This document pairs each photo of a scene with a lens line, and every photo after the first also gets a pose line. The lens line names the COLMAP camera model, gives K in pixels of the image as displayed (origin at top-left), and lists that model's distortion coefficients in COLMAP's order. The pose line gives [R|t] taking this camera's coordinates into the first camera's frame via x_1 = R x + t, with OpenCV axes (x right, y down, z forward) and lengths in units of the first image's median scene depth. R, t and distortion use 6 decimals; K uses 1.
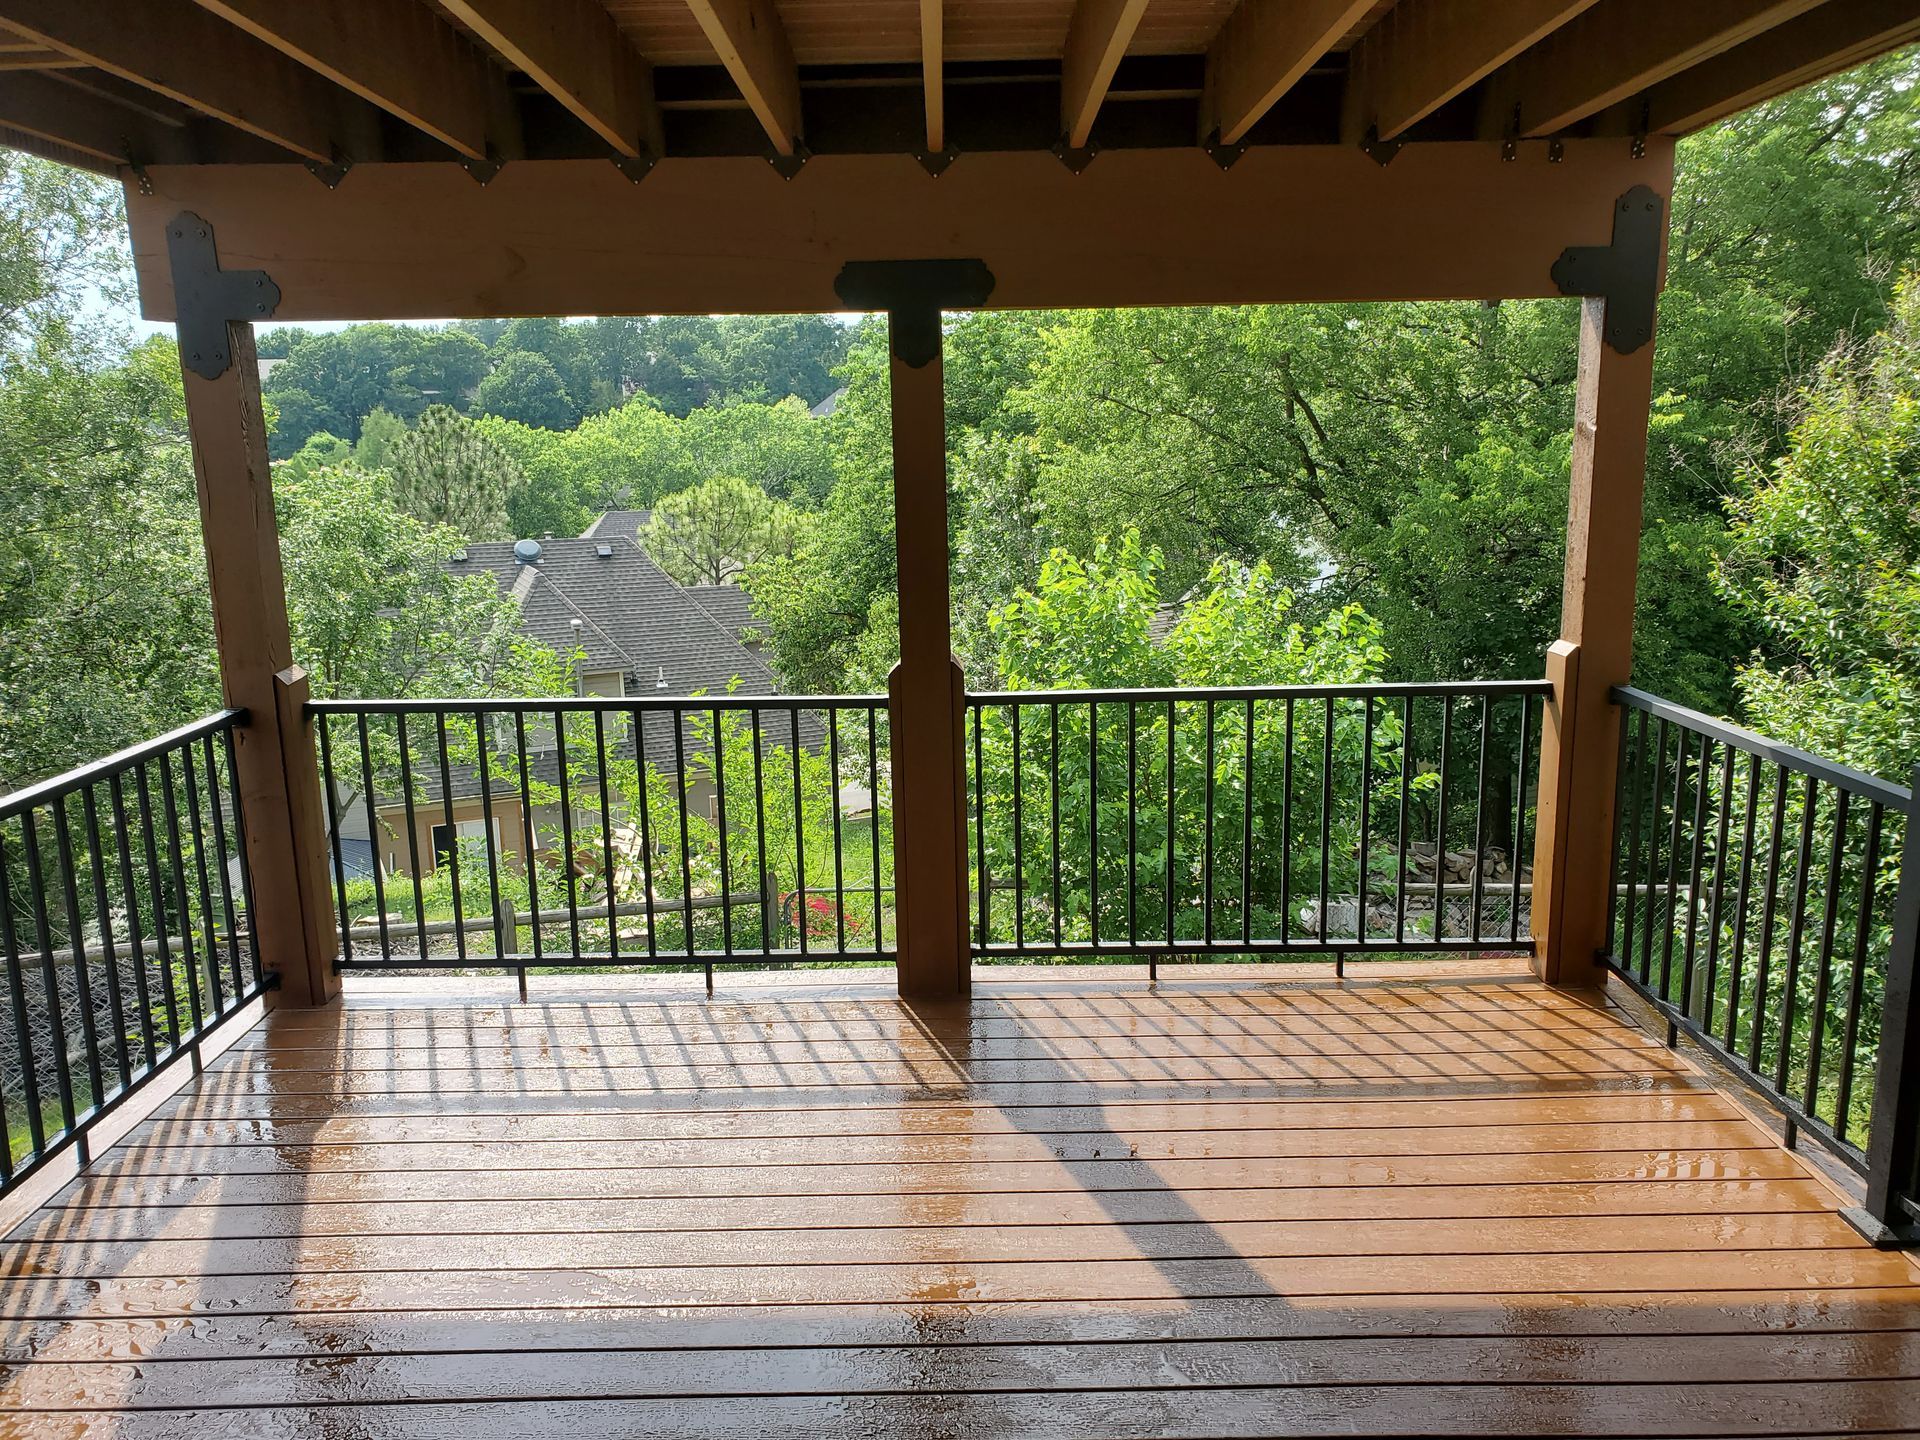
lens RADIAL K [[1482.2, 0, 969.8], [0, 1482.2, 722.1], [0, 0, 1]] dist [-0.017254, 0.038598]
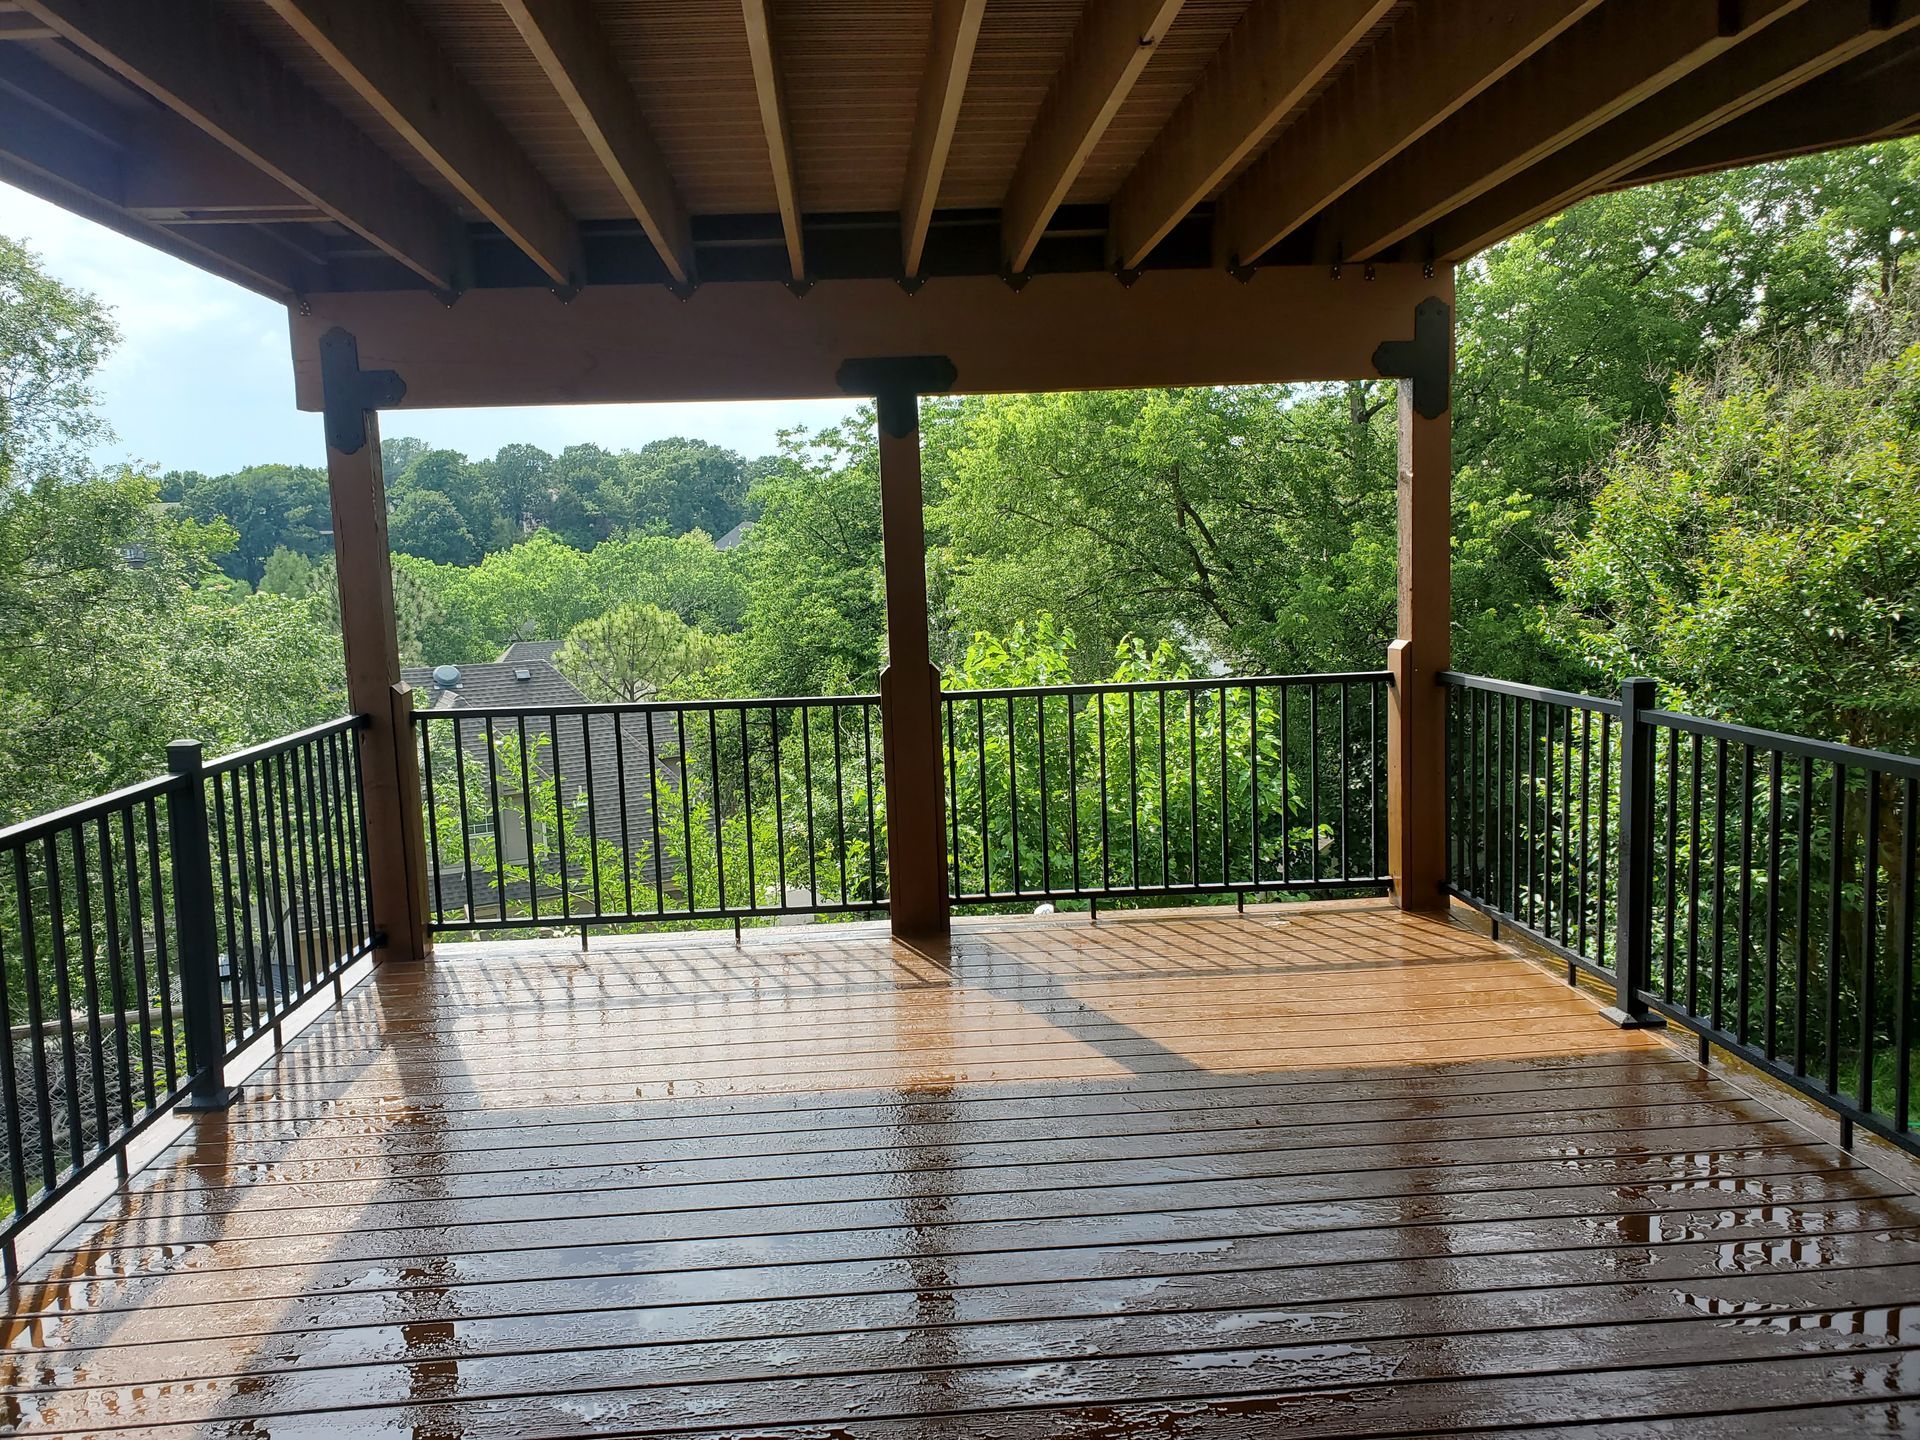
lens RADIAL K [[1482.2, 0, 956.6], [0, 1482.2, 726.5], [0, 0, 1]] dist [-0.017254, 0.038598]
pose [[0.998102, -0.025027, 0.056271, -0.035459], [0.029618, 0.996167, -0.082300, 0.067250], [-0.053996, 0.083810, 0.995018, -0.152812]]
